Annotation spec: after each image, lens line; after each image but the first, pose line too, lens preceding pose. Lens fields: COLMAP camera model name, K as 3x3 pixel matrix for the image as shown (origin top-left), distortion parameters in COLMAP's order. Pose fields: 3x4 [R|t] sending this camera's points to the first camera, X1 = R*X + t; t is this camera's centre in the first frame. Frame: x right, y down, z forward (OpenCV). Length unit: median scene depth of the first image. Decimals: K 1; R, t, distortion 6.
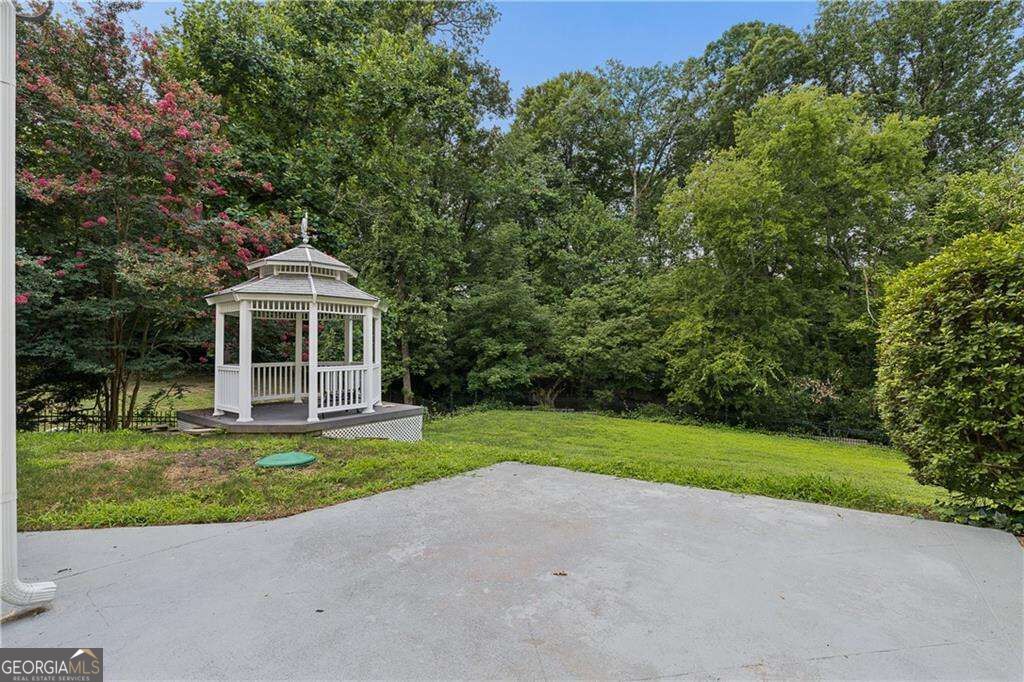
lens RADIAL K [[443.5, 0, 512.8], [0, 443.5, 343.0], [0, 0, 1]] dist [-0.003724, -0.000249]
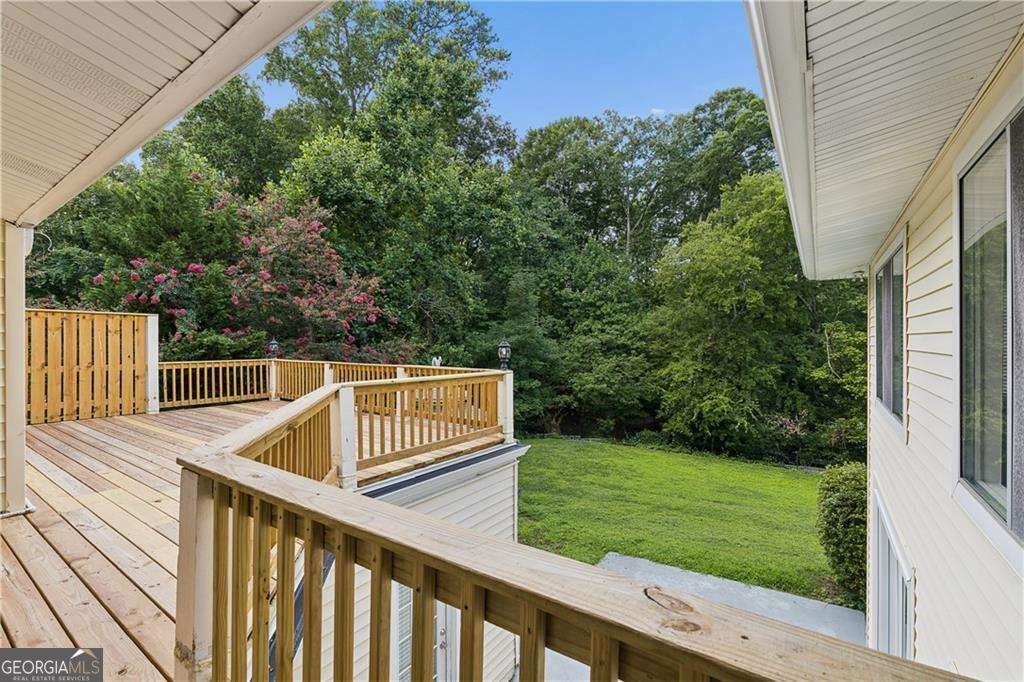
lens RADIAL K [[443.5, 0, 510.7], [0, 443.5, 339.7], [0, 0, 1]] dist [-0.003724, -0.000249]
pose [[0.999112, 0.001992, 0.042098, -0.095665], [-0.002418, 0.999946, 0.010060, -0.115950], [-0.042075, -0.010152, 0.999063, -0.139981]]
